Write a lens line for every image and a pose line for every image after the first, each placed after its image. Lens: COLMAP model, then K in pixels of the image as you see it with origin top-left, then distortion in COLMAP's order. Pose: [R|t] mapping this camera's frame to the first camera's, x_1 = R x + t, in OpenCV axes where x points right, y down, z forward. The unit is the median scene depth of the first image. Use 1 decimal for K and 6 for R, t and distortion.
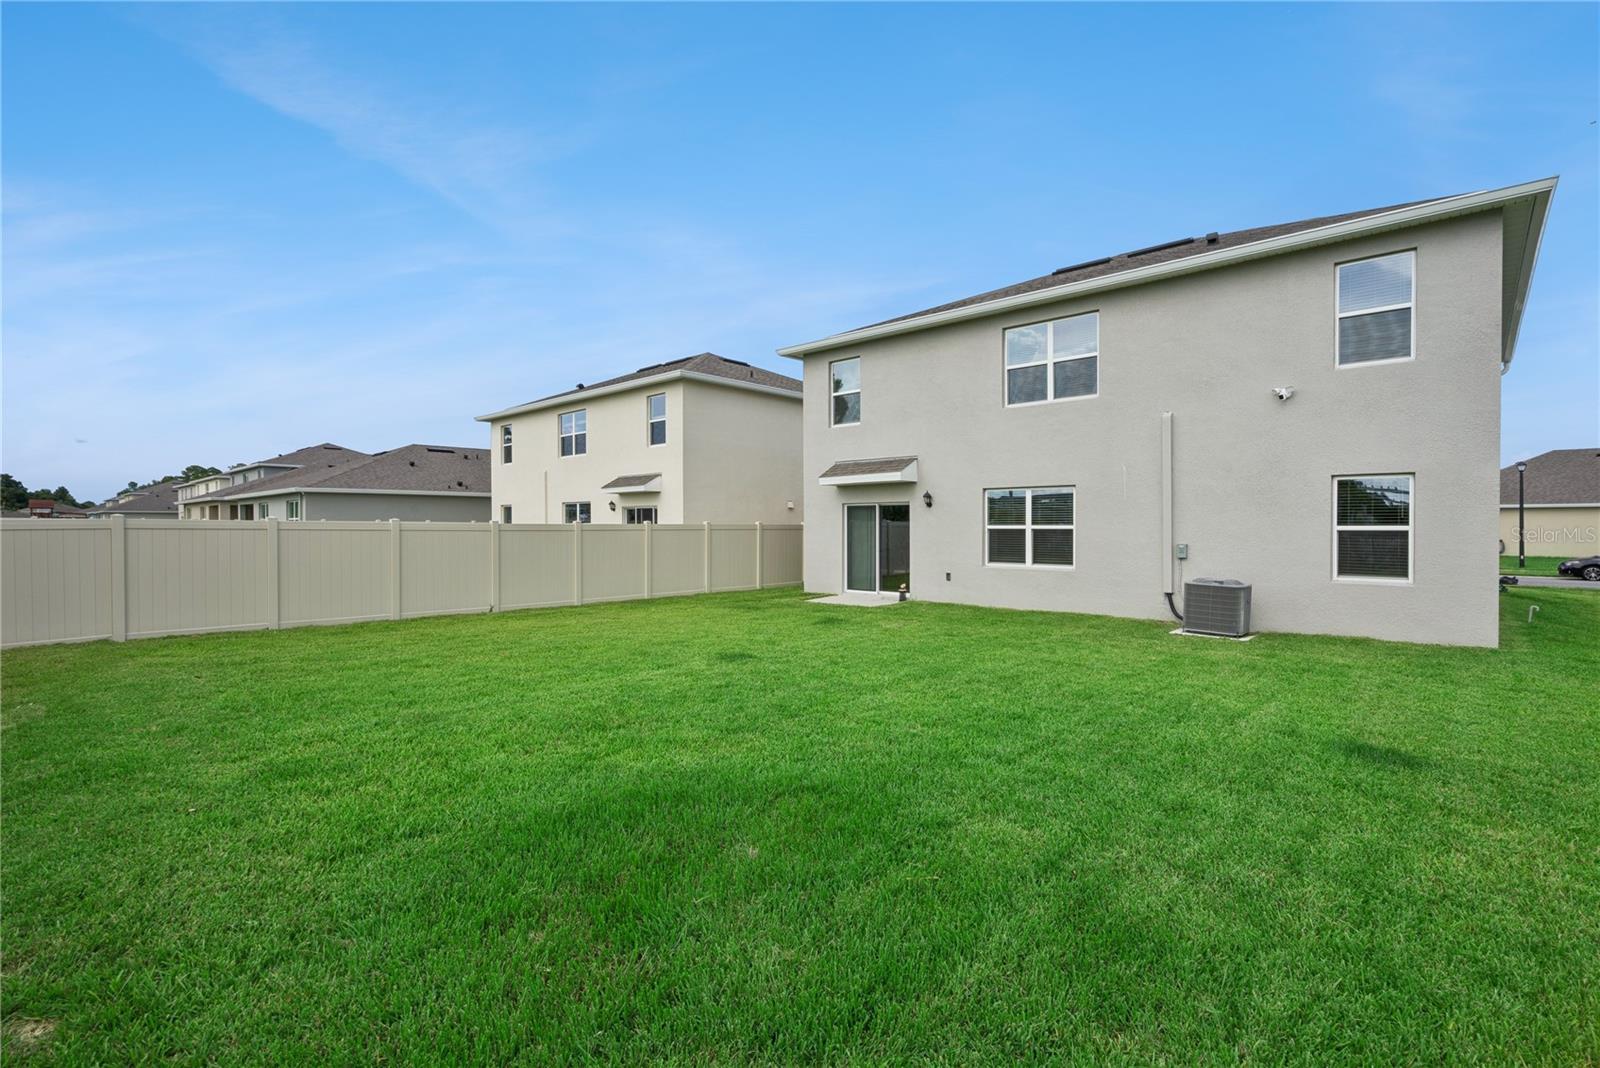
lens RADIAL K [[737.1, 0, 803.9], [0, 737.1, 526.9], [0, 0, 1]] dist [-0.001025, 0.000390]
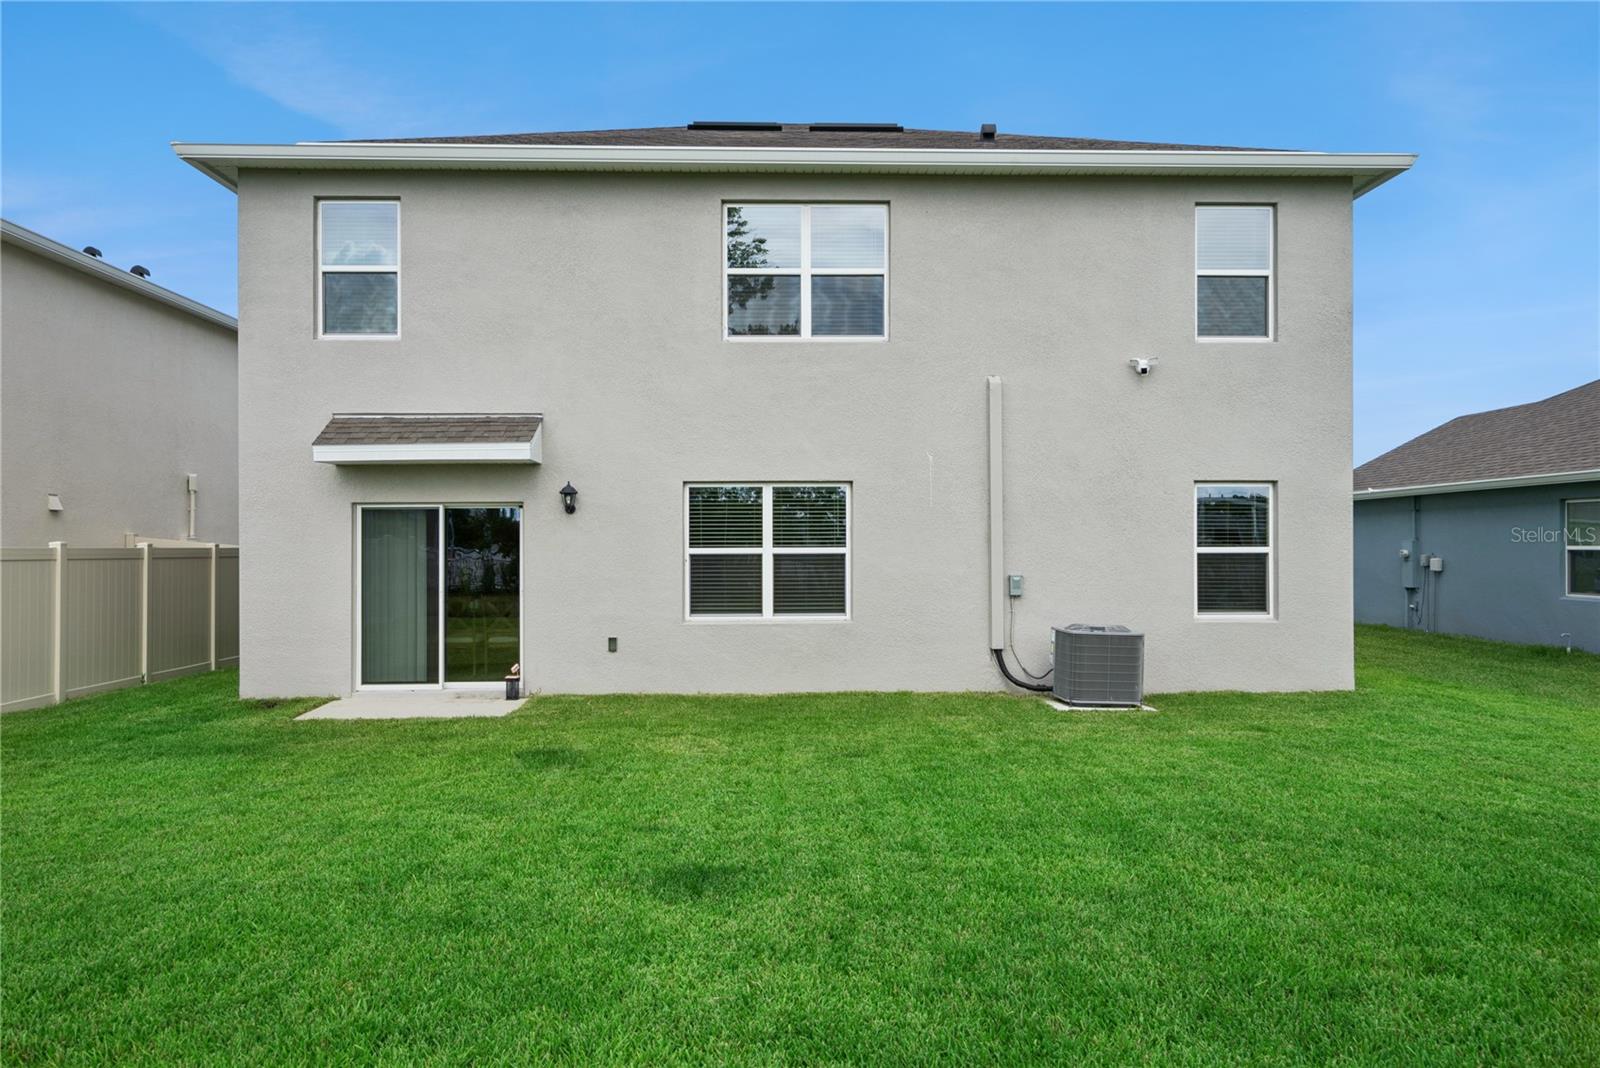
lens RADIAL K [[1196.4, 0, 800.0], [0, 1196.4, 534.0], [0, 0, 1]] dist [0.012462, -0.009716]
pose [[0.713753, 0.005697, 0.700374, -0.314321], [0.004289, 0.999913, -0.012504, -0.001076], [-0.700384, 0.011929, 0.713666, 0.288624]]
